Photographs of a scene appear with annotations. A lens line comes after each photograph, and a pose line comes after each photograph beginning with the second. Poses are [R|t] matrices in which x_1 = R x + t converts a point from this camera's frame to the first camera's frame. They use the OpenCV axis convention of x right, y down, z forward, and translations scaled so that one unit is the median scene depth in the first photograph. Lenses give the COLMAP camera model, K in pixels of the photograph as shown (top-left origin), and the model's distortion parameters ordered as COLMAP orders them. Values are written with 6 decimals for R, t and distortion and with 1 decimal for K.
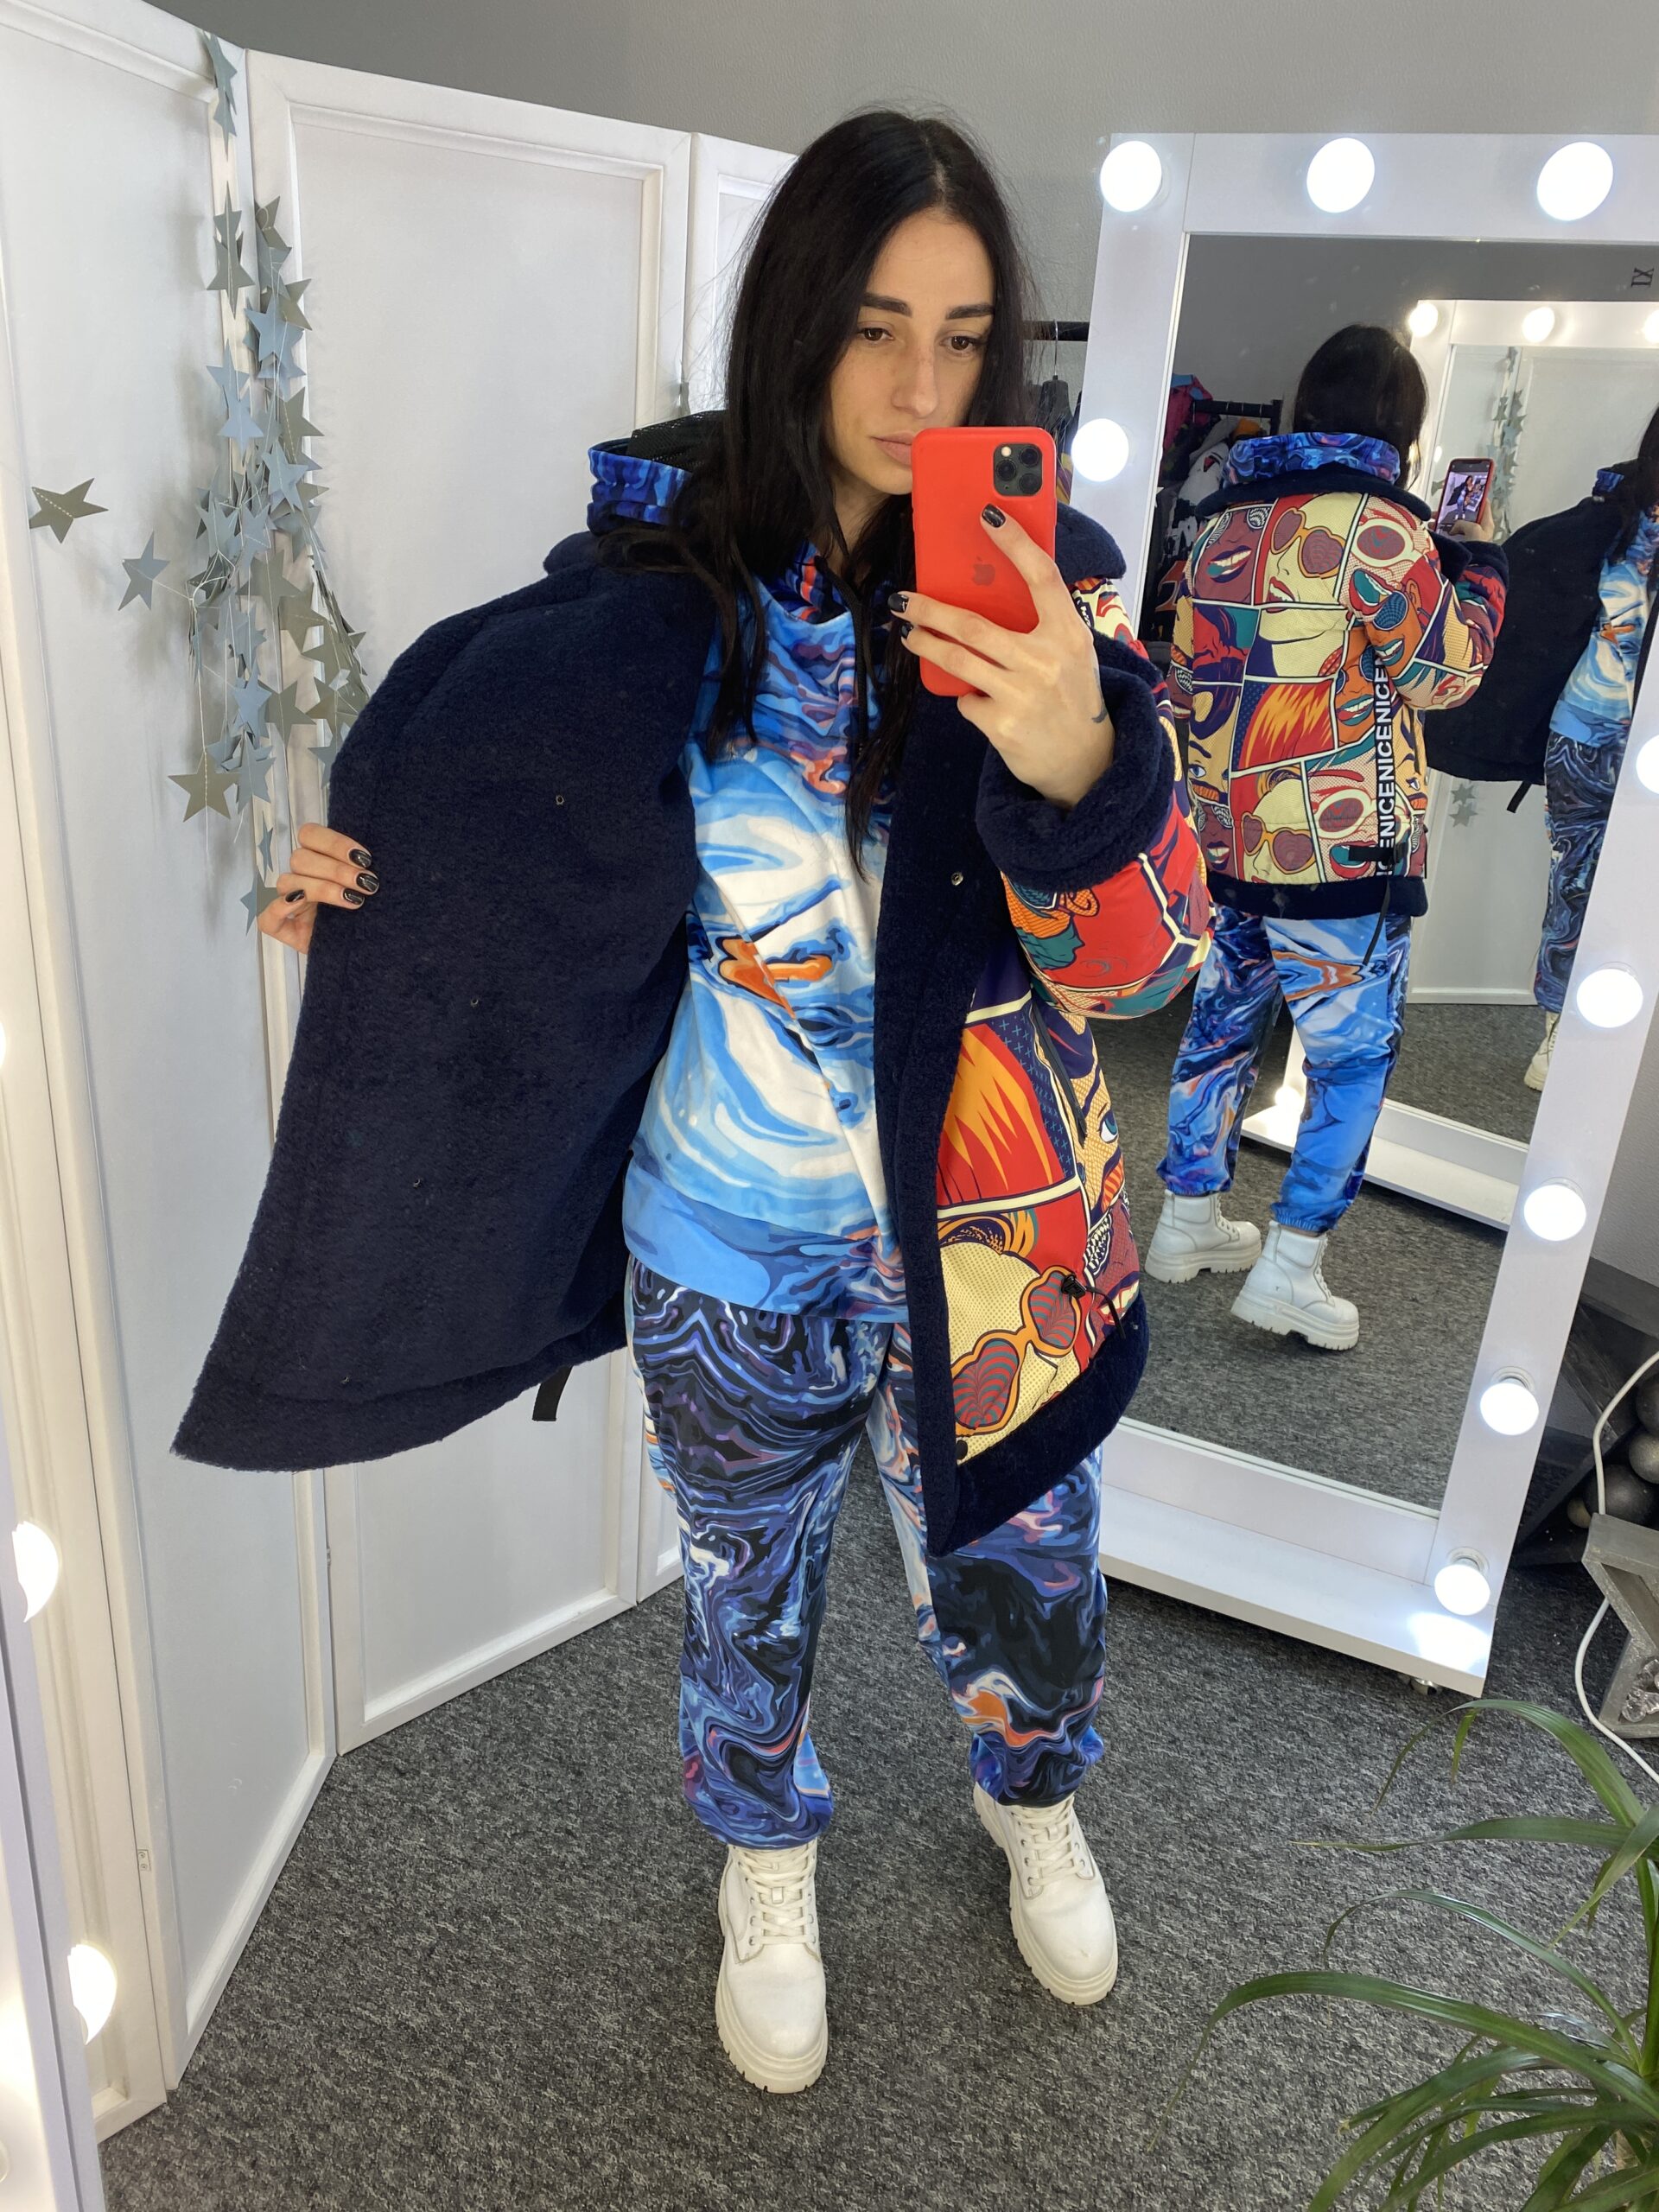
lens RADIAL K [[1687.2, 0, 822.0], [0, 1687.2, 1121.5], [0, 0, 1]] dist [0.001194, 0.004908]
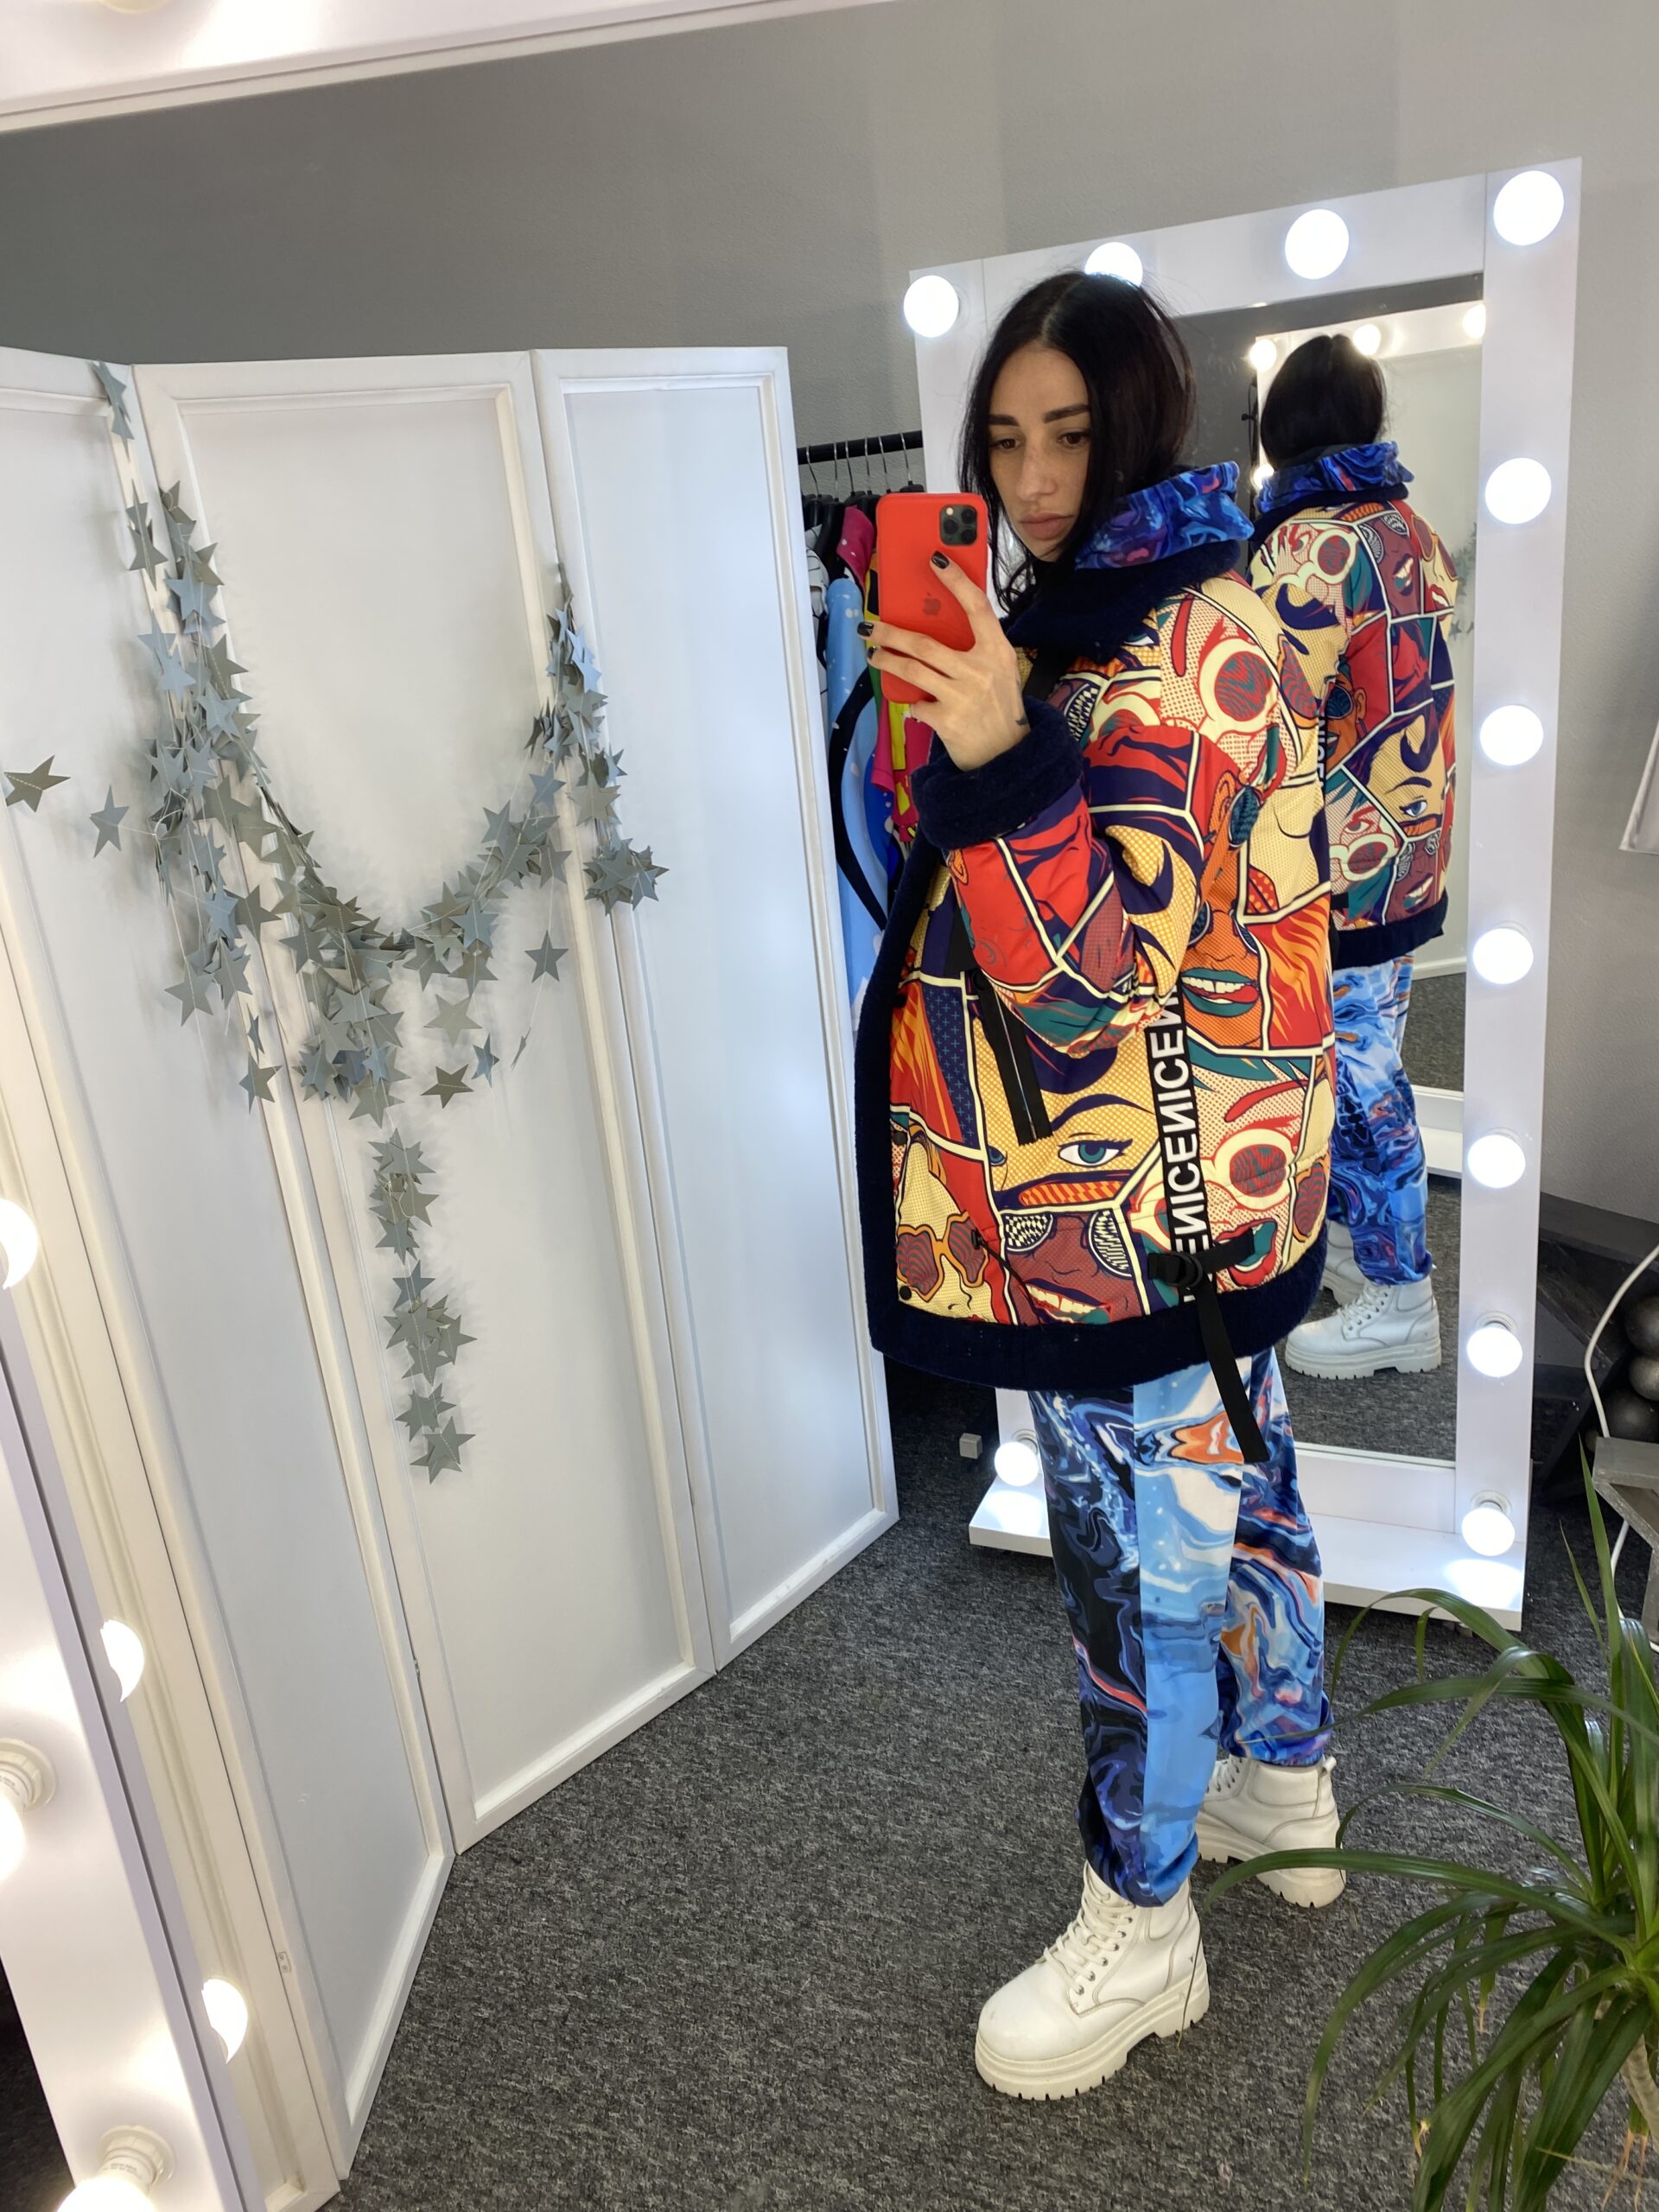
lens RADIAL K [[1687.2, 0, 821.6], [0, 1687.2, 1112.7], [0, 0, 1]] dist [0.001194, 0.004908]
pose [[0.985372, -0.168539, -0.025223, 0.052884], [0.167024, 0.984505, -0.053419, 0.010565], [0.033835, 0.048425, 0.998254, -0.090988]]
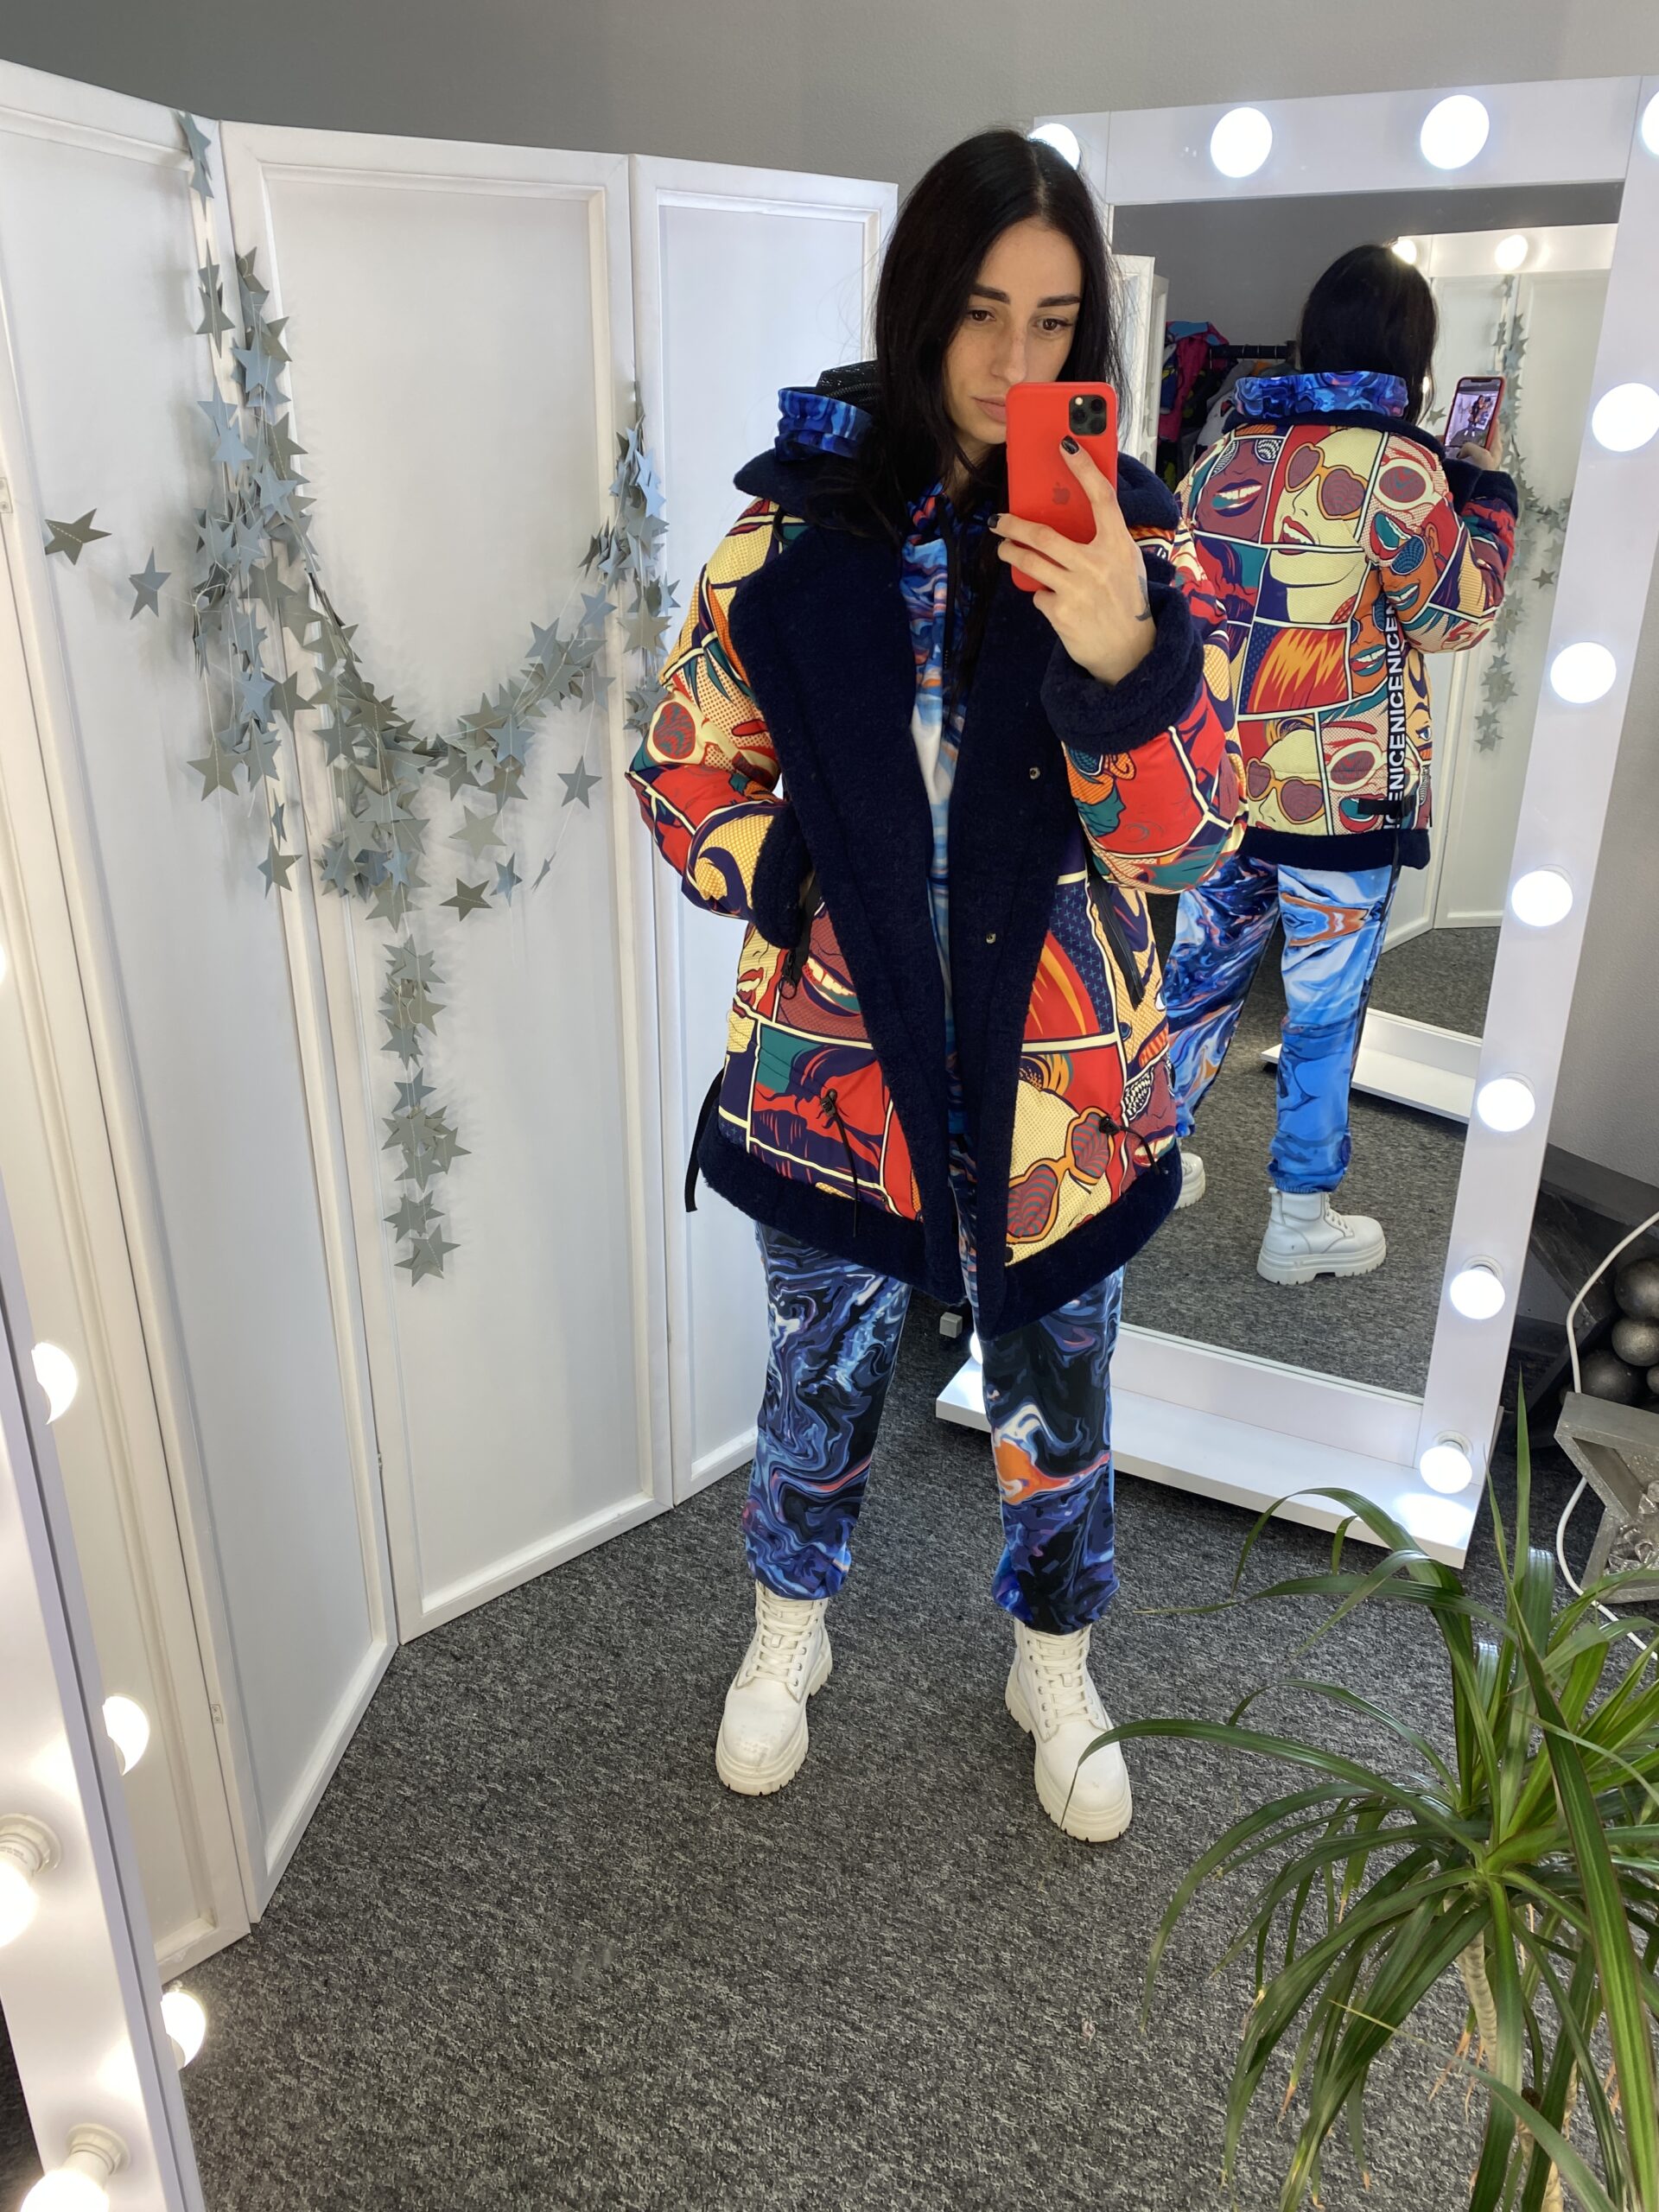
lens RADIAL K [[1687.2, 0, 817.9], [0, 1687.2, 1105.0], [0, 0, 1]] dist [0.001194, 0.004908]
pose [[0.997187, -0.044044, -0.060650, 0.077852], [0.044621, 0.998970, 0.008184, 0.029756], [0.060227, -0.010867, 0.998126, -0.093692]]
